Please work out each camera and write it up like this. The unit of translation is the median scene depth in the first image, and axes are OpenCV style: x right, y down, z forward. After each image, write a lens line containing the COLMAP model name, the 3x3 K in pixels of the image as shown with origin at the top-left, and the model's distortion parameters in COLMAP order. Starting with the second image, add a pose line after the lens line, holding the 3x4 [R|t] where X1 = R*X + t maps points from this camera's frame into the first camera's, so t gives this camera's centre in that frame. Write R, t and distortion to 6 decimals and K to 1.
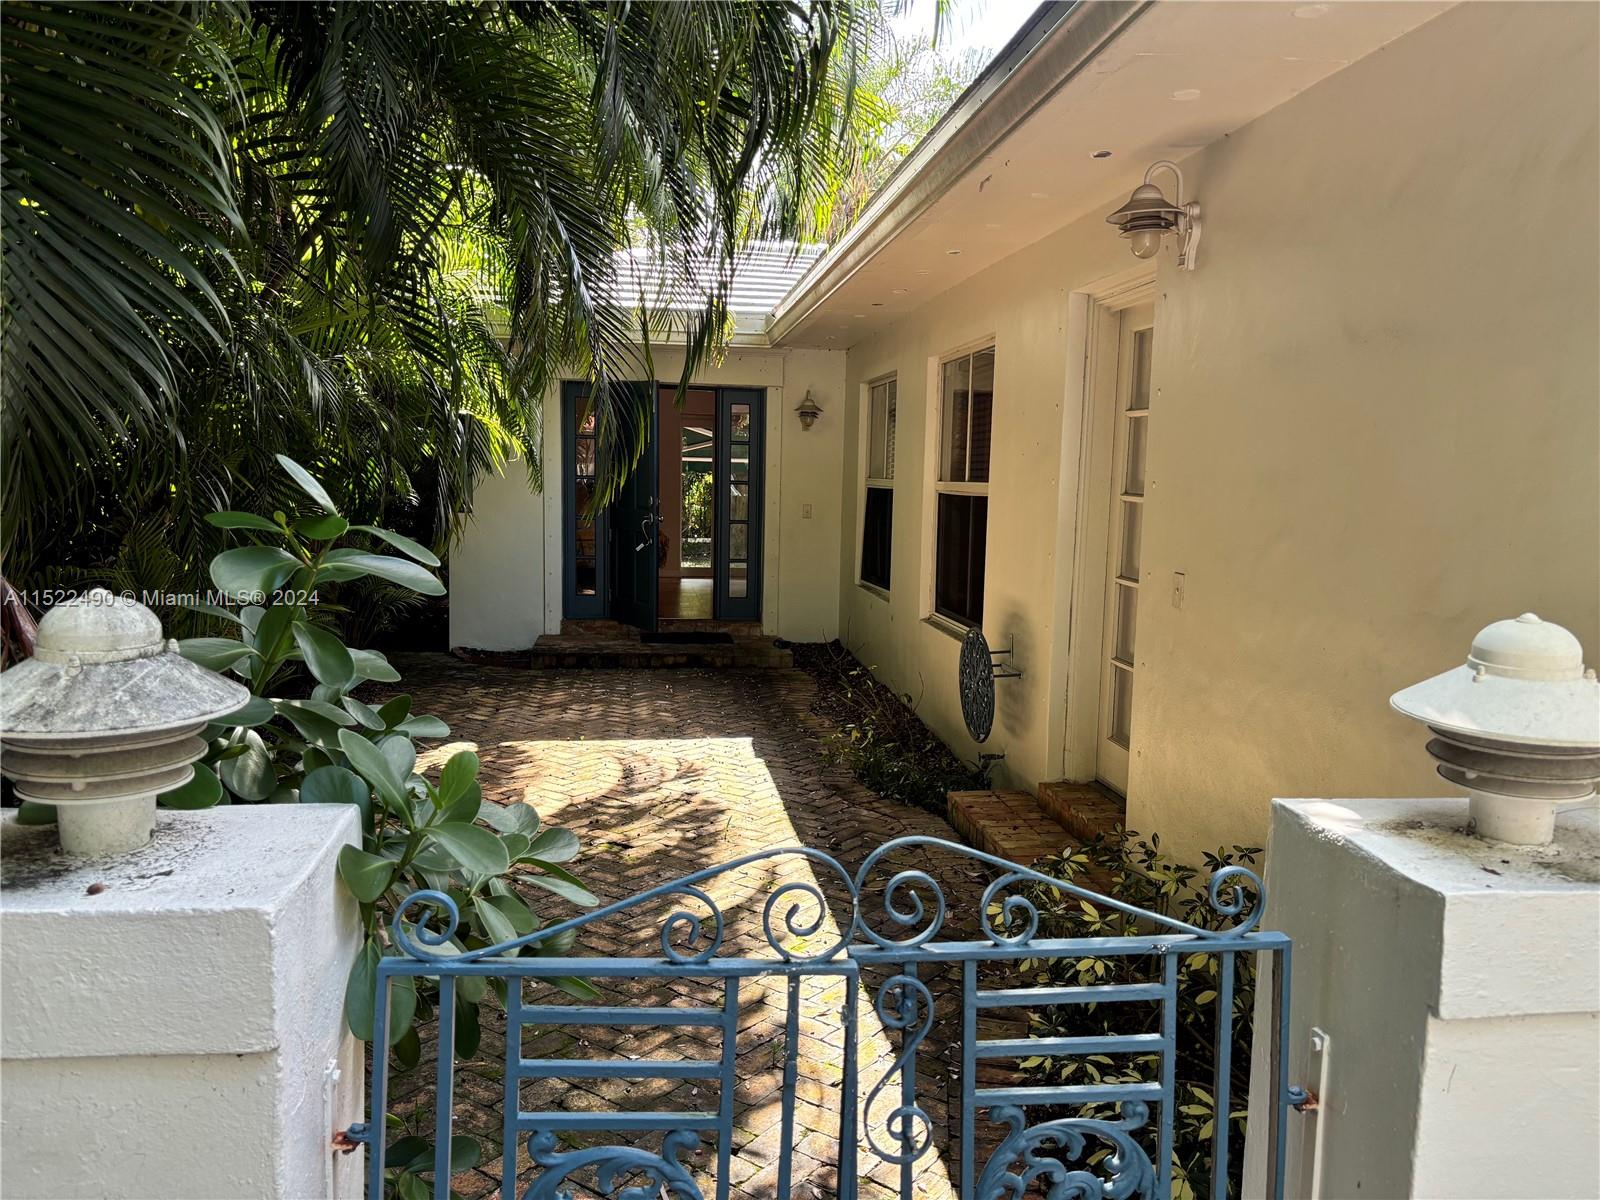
lens RADIAL K [[1204.2, 0, 800.0], [0, 1204.2, 600.0], [0, 0, 1]] dist [0.084574, -0.099421]
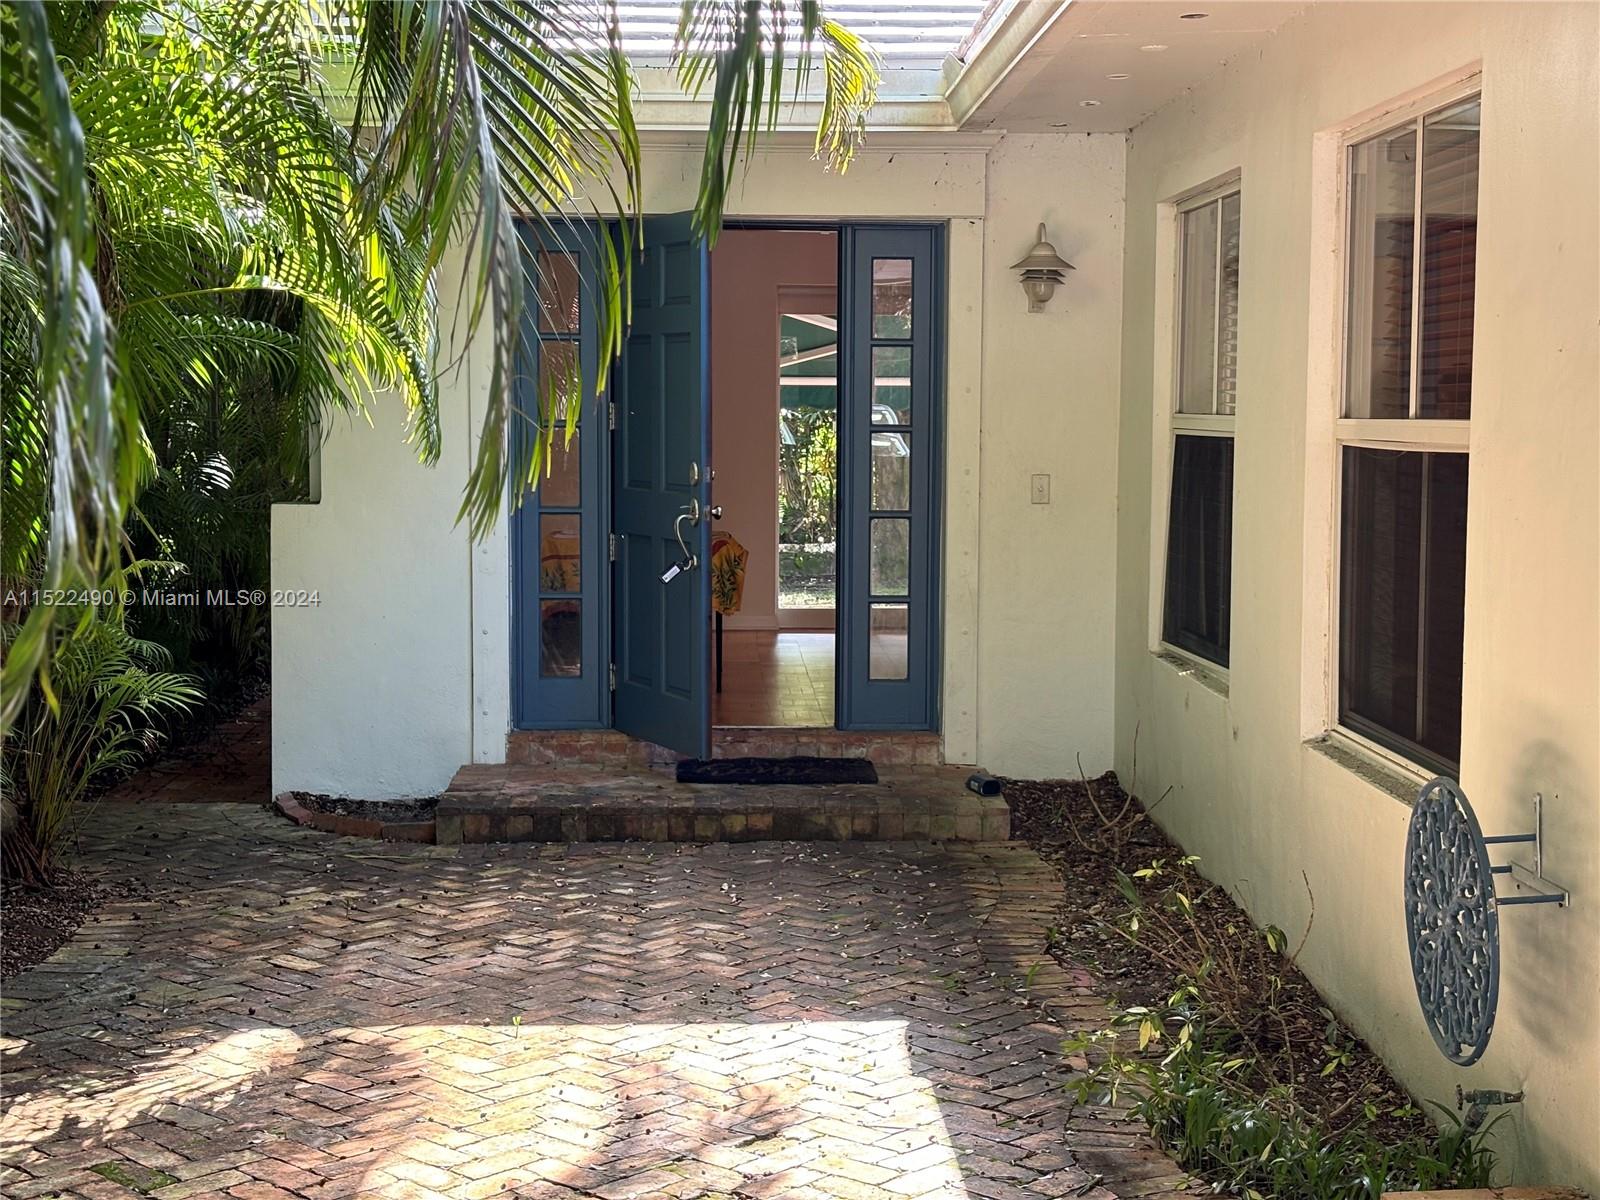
lens RADIAL K [[2308.5, 0, 800.0], [0, 2308.5, 600.0], [0, 0, 1]] dist [0.243831, -1.016167]
pose [[0.994115, -0.009033, -0.107953, 0.011647], [0.006643, 0.999725, -0.022479, -0.015629], [0.108127, 0.021630, 0.993902, 0.148961]]
